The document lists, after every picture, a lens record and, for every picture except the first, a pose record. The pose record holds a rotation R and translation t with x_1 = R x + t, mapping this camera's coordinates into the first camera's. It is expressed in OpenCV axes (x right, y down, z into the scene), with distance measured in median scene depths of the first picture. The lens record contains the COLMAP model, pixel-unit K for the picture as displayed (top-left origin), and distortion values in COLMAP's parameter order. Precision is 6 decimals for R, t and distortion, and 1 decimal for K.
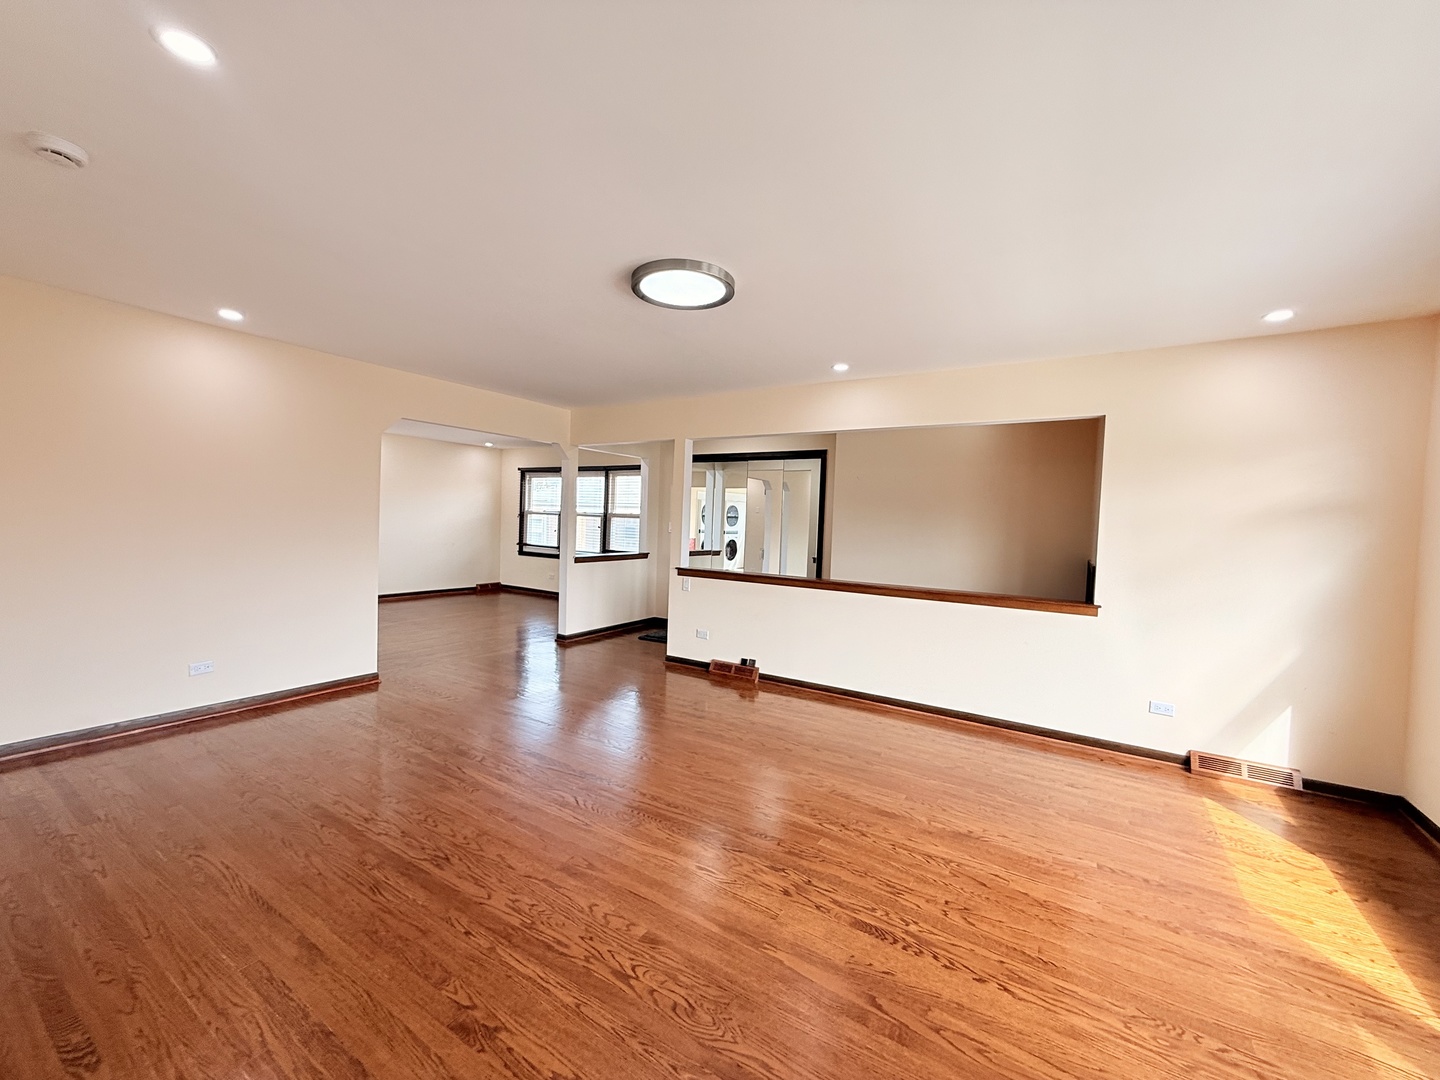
lens RADIAL K [[576.1, 0, 736.0], [0, 576.1, 545.4], [0, 0, 1]] dist [-0.000496, 0.000524]
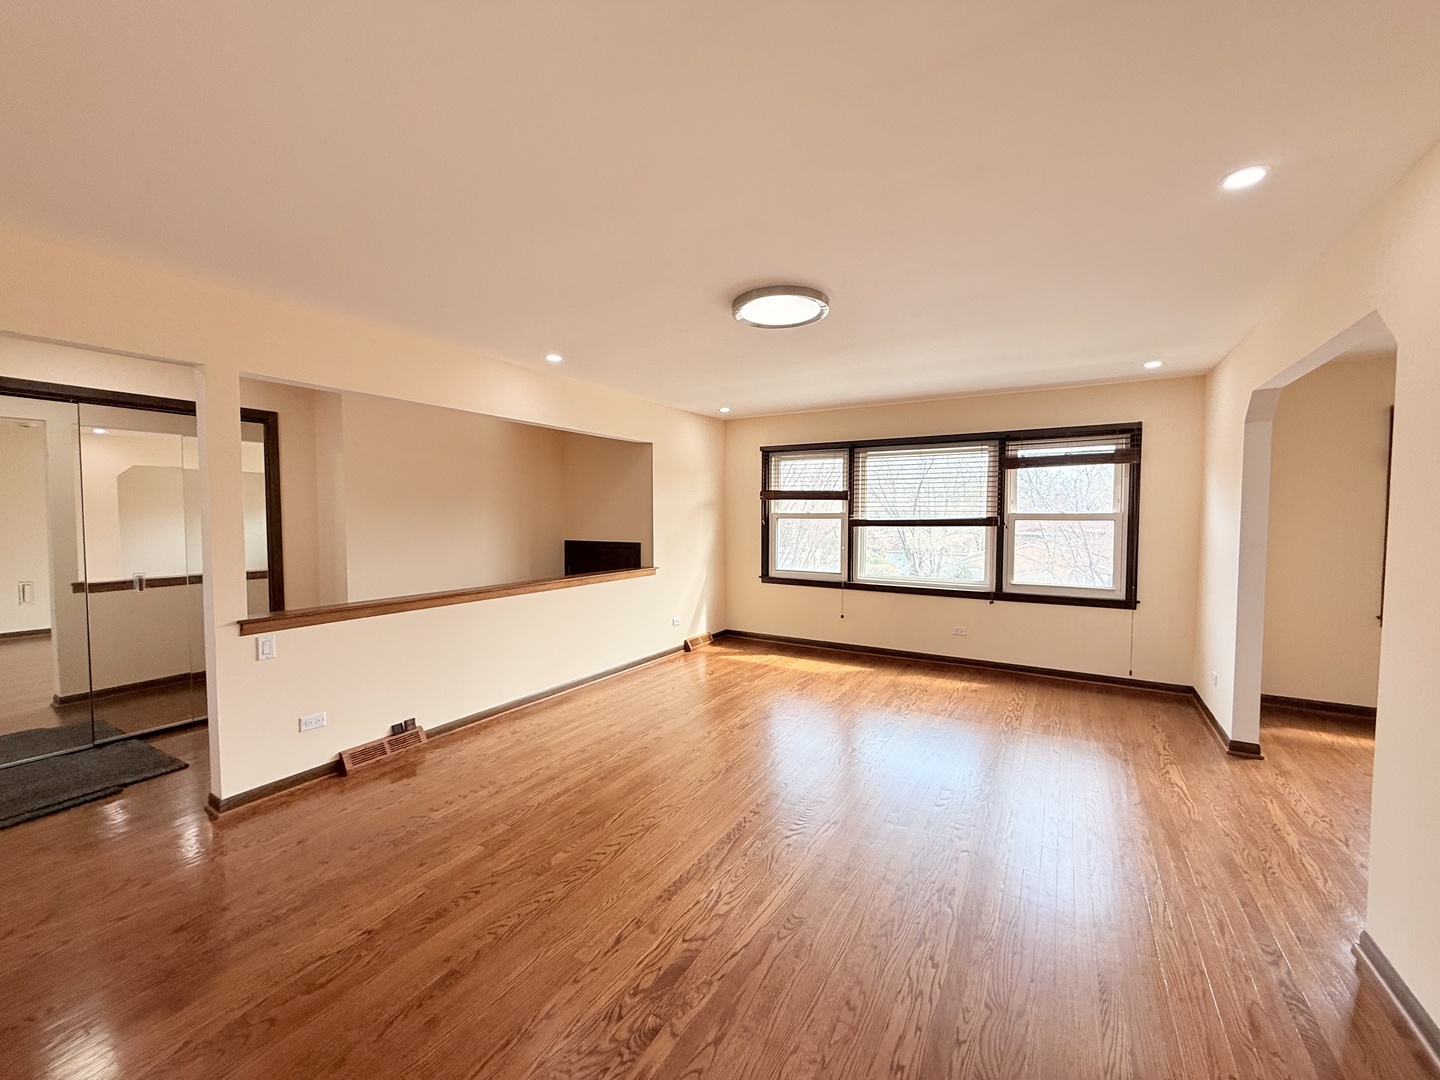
lens RADIAL K [[576.1, 0, 701.8], [0, 576.1, 544.5], [0, 0, 1]] dist [-0.000496, 0.000524]
pose [[0.009741, -0.087097, 0.996152, -0.895987], [0.043076, 0.995311, 0.086602, -0.082835], [-0.999024, 0.042067, 0.013447, 0.861875]]
